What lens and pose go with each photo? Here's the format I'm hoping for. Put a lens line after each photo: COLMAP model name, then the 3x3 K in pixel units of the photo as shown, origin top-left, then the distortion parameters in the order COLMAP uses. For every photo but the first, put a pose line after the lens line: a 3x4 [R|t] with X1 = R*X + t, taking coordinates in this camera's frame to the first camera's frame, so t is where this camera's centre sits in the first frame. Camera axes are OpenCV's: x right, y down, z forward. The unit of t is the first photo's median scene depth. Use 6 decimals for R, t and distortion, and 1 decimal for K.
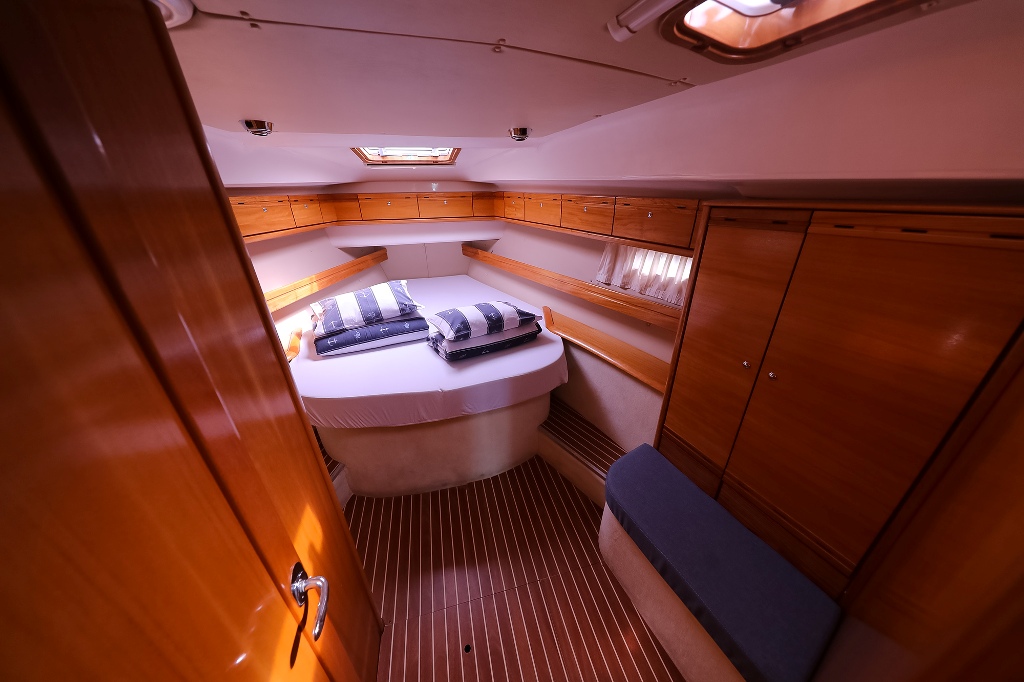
lens RADIAL K [[318.6, 0, 516.5], [0, 318.6, 339.9], [0, 0, 1]] dist [0.002939, -0.000234]
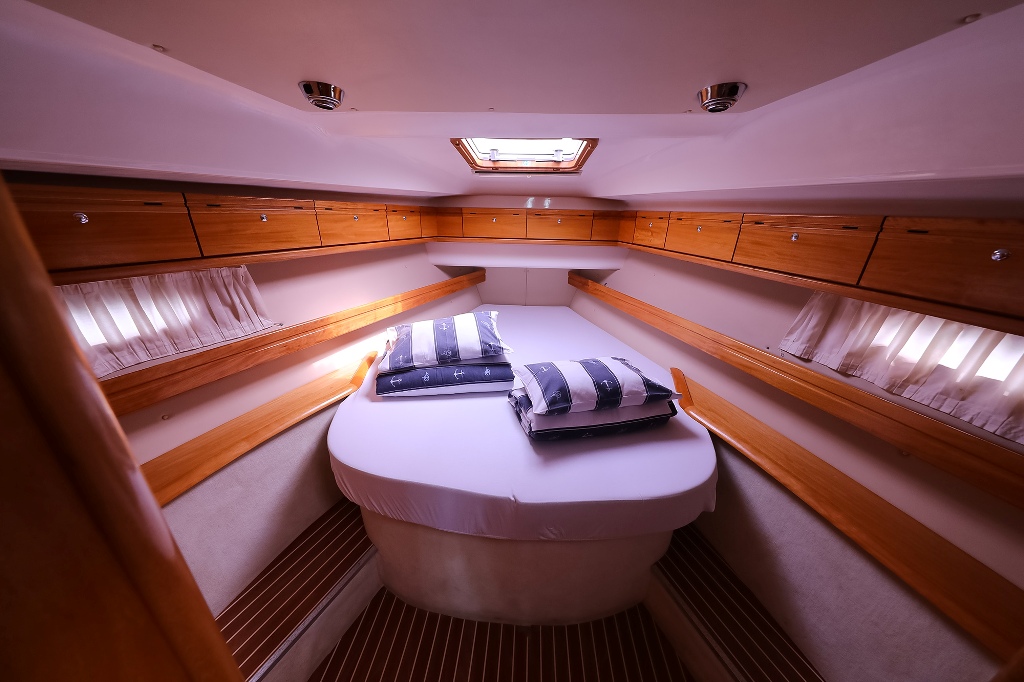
lens RADIAL K [[318.6, 0, 516.5], [0, 318.6, 339.9], [0, 0, 1]] dist [0.002939, -0.000234]
pose [[0.951691, 0.141712, -0.272399, -0.078837], [-0.160340, 0.985929, -0.047268, -0.097603], [0.261868, 0.088661, 0.961023, 0.274678]]
